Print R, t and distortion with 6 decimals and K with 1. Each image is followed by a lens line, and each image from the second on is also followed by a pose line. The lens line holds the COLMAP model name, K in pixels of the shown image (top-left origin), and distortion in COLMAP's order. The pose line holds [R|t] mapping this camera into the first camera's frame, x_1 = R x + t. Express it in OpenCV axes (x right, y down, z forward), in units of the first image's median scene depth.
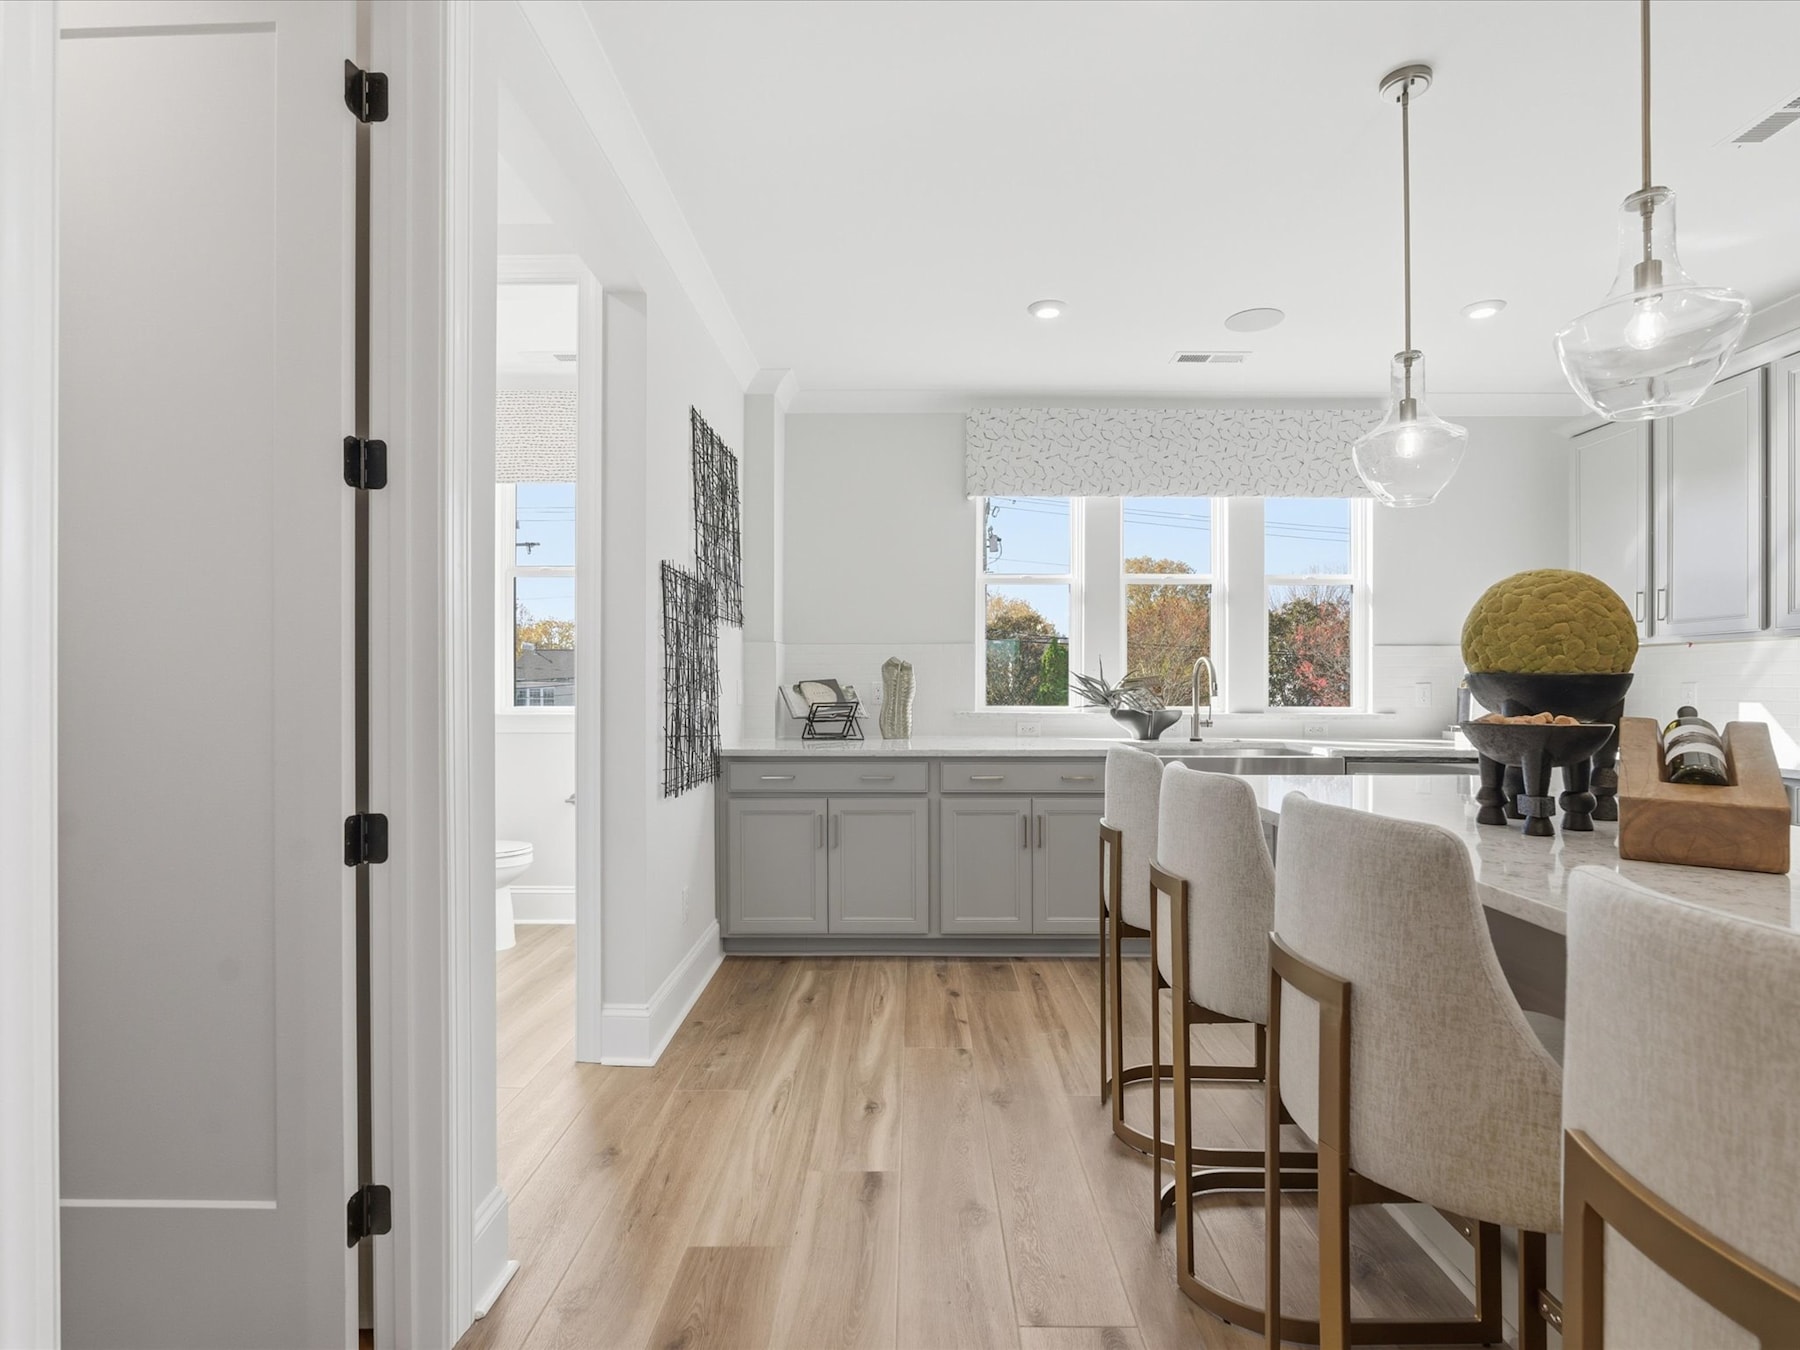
lens RADIAL K [[899.1, 0, 905.5], [0, 899.1, 669.8], [0, 0, 1]] dist [-0.009617, 0.000697]
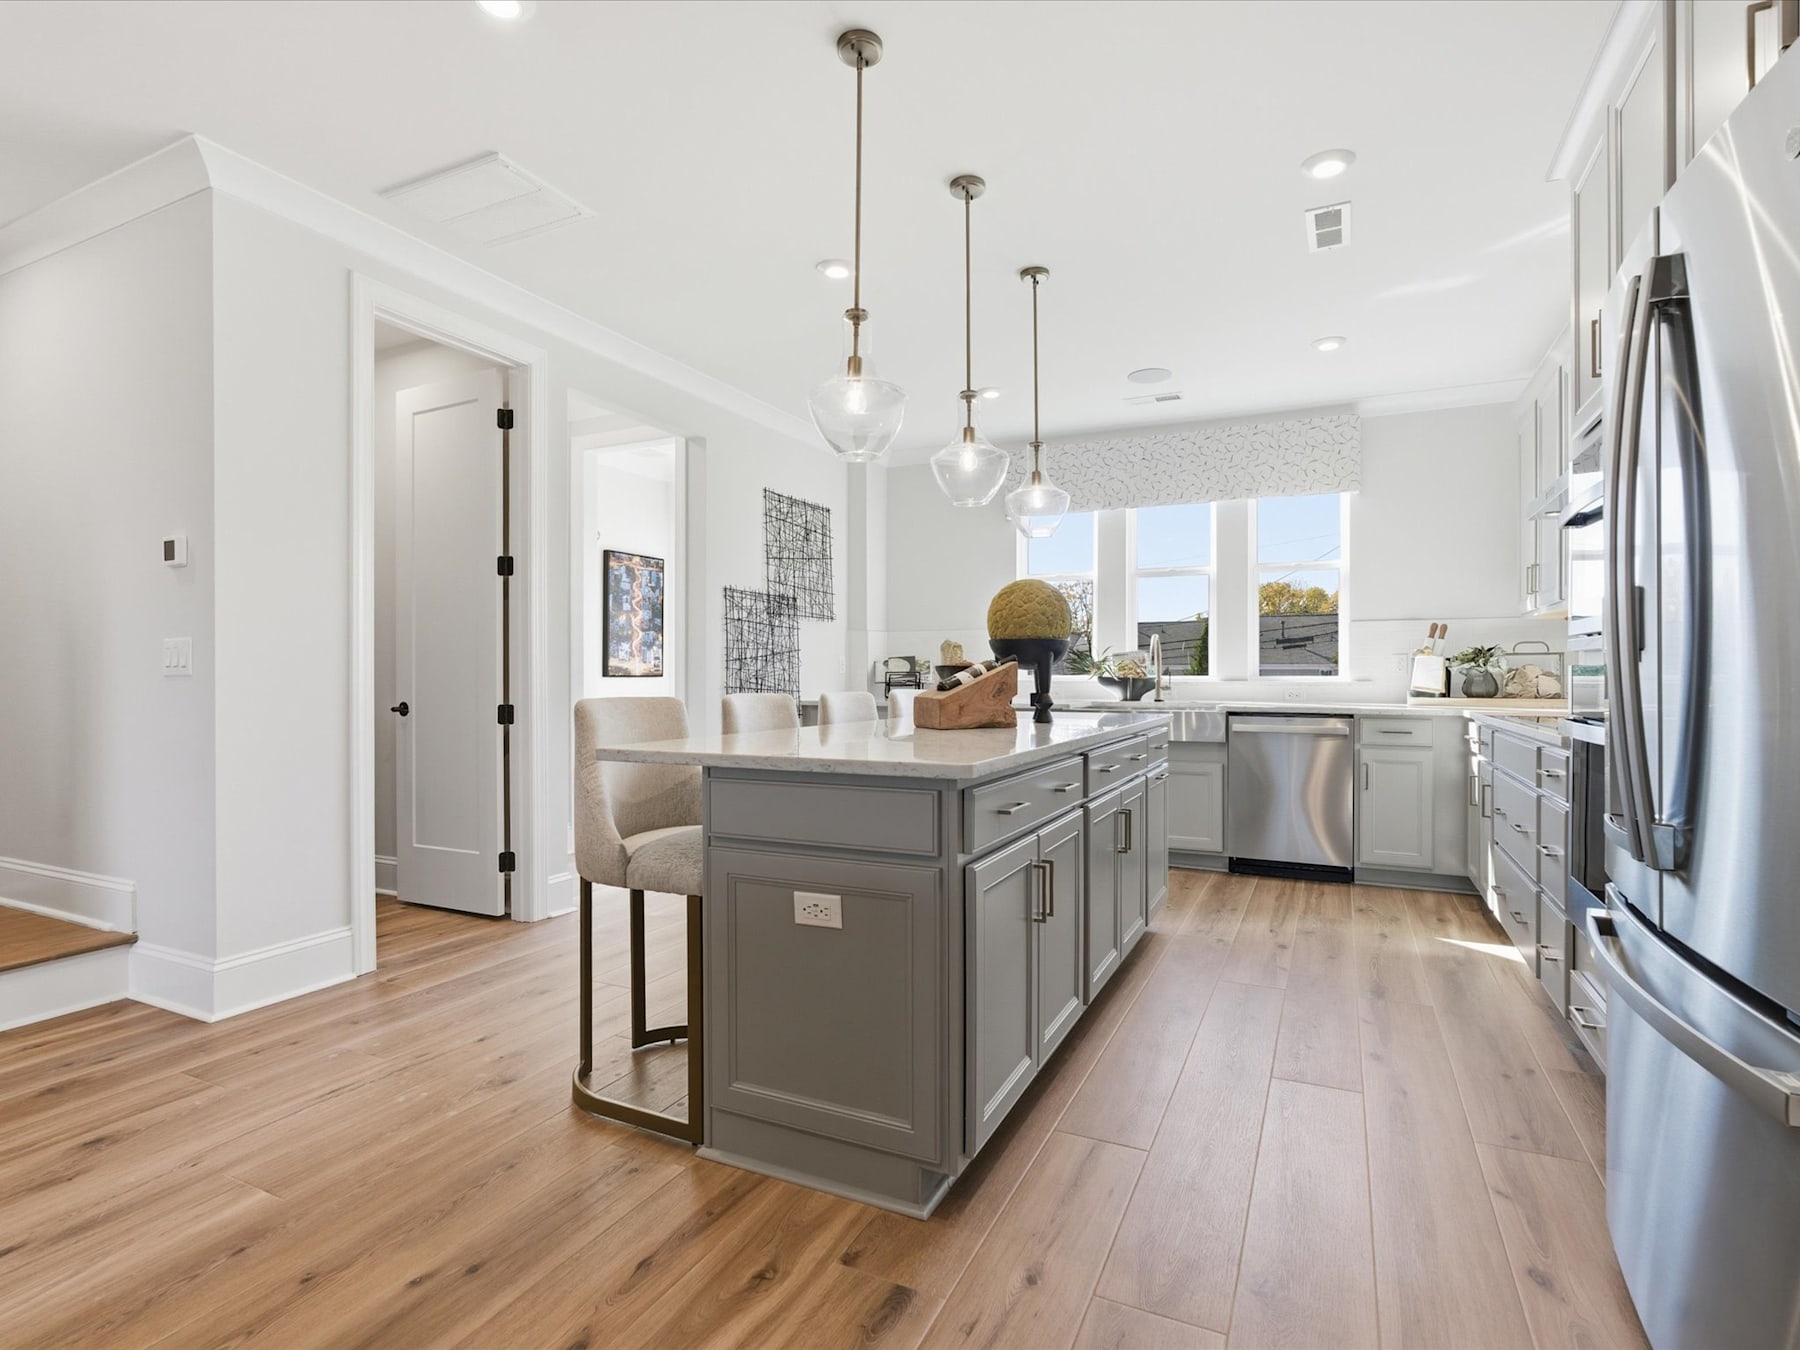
lens RADIAL K [[899.1, 0, 905.5], [0, 899.1, 669.8], [0, 0, 1]] dist [-0.009617, 0.000697]
pose [[0.901456, -0.003559, -0.432855, 0.525668], [0.010025, 0.999870, 0.012656, 0.014754], [0.432754, -0.015748, 0.901375, -0.280414]]
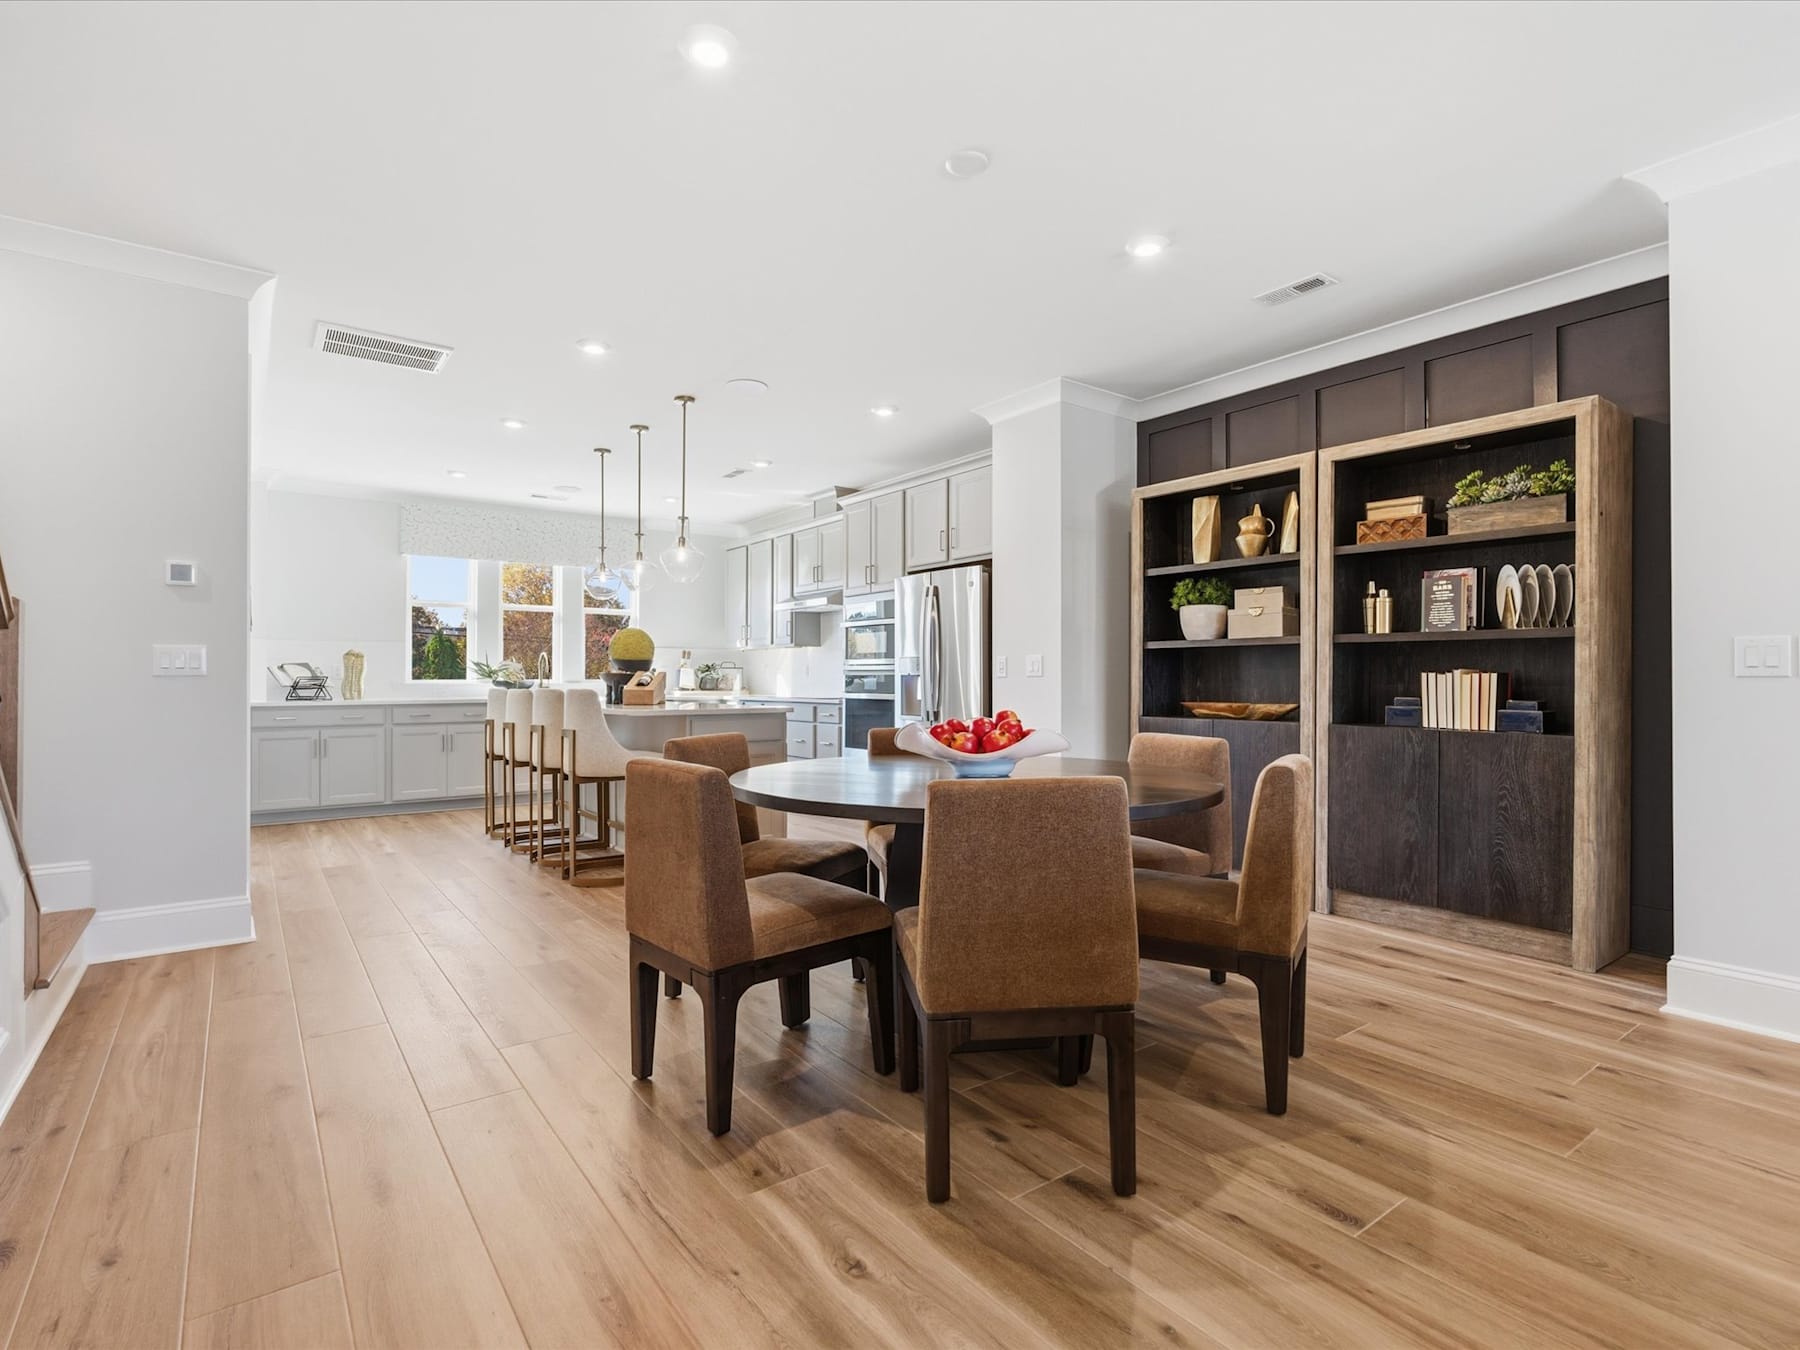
lens RADIAL K [[899.1, 0, 905.5], [0, 899.1, 669.8], [0, 0, 1]] dist [-0.009617, 0.000697]
pose [[0.796875, 0.002842, 0.604138, -0.194409], [-0.008259, 0.999947, 0.006190, 0.004412], [-0.604088, -0.009923, 0.796856, -0.915038]]
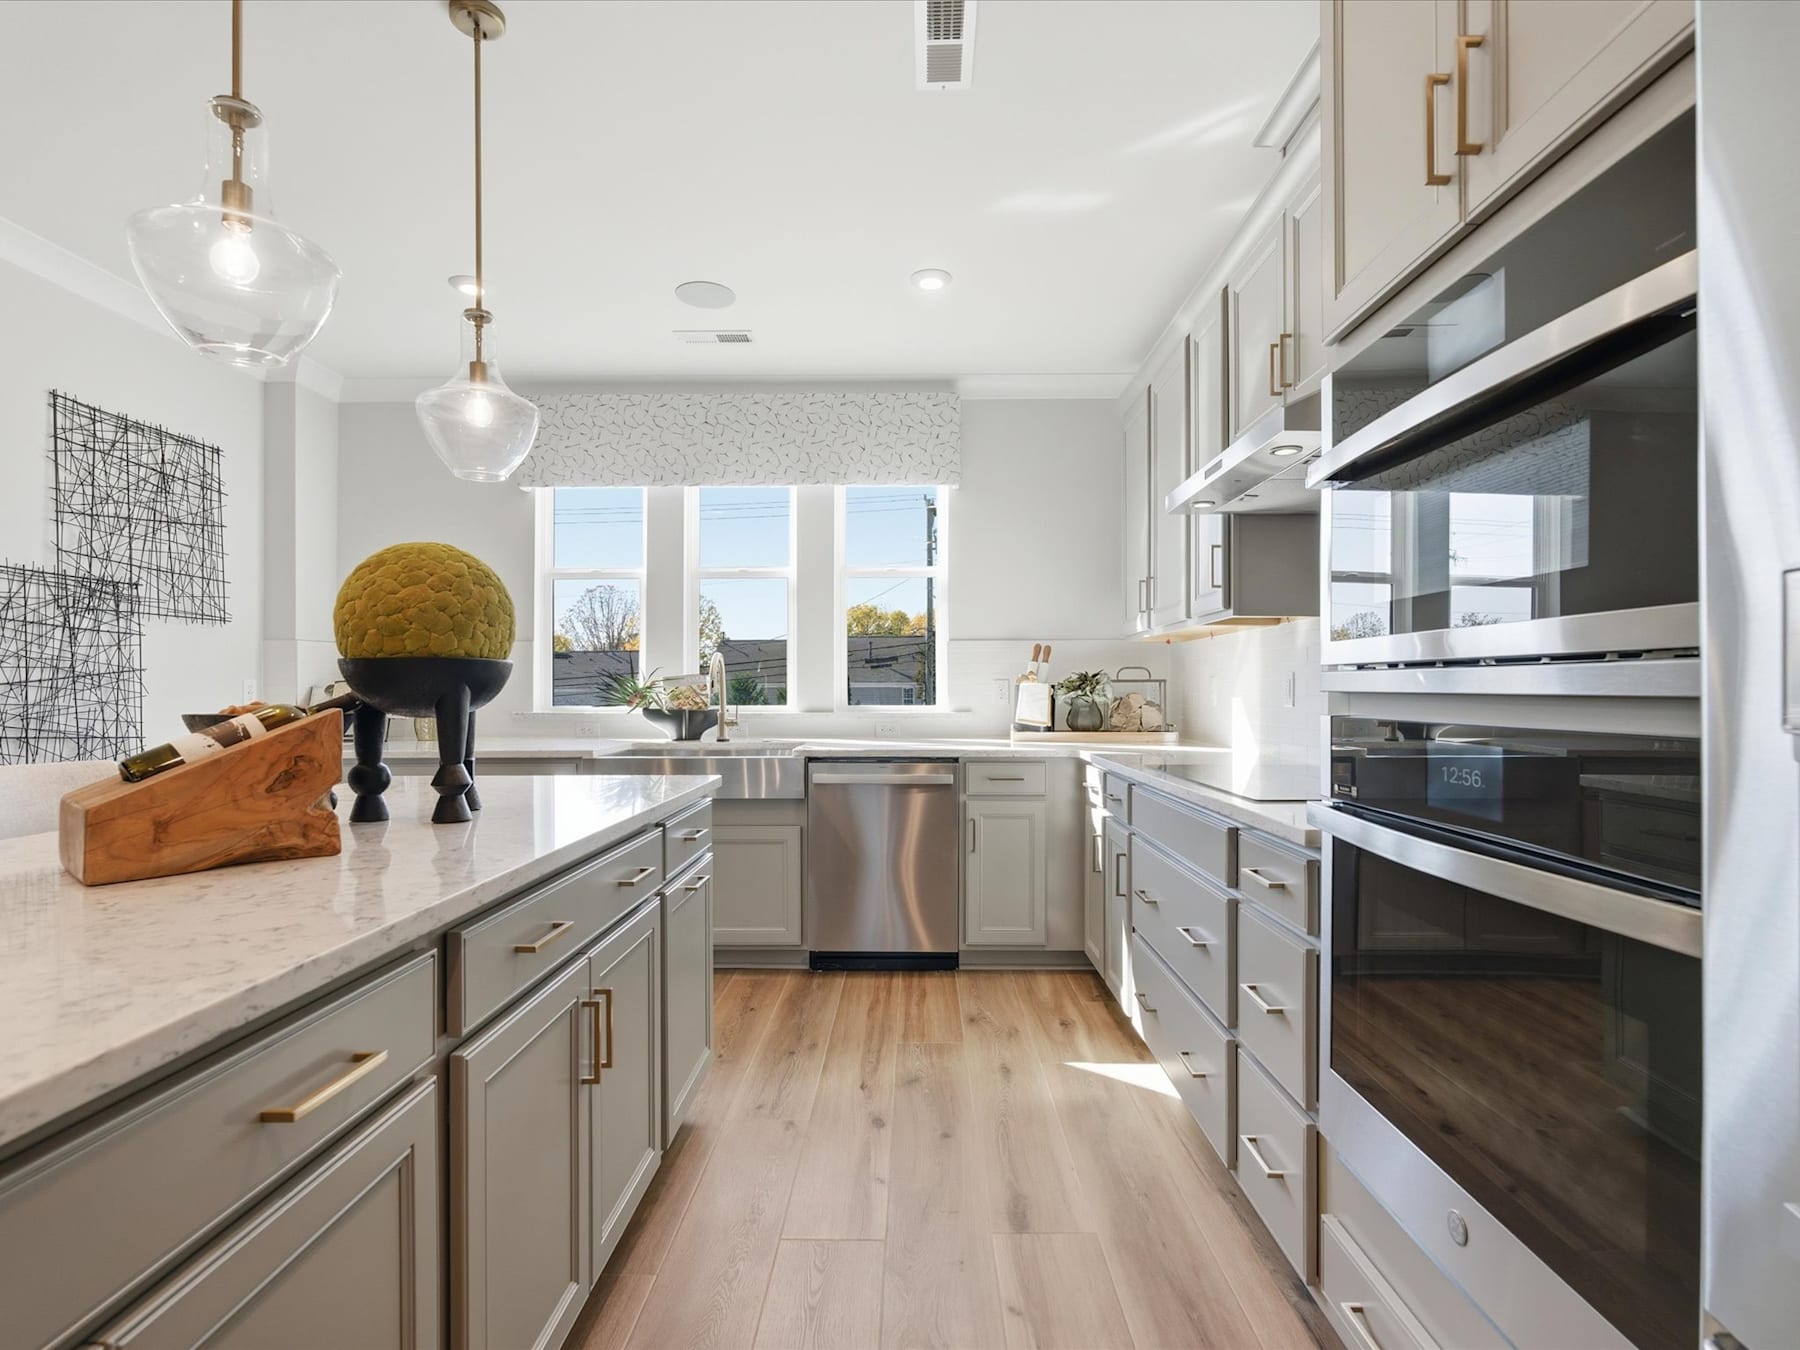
lens RADIAL K [[899.1, 0, 905.5], [0, 899.1, 669.8], [0, 0, 1]] dist [-0.009617, 0.000697]
pose [[0.999934, -0.005019, -0.010345, 0.504741], [0.004989, 0.999983, -0.002913, 0.006866], [0.010359, 0.002861, 0.999942, 0.048501]]
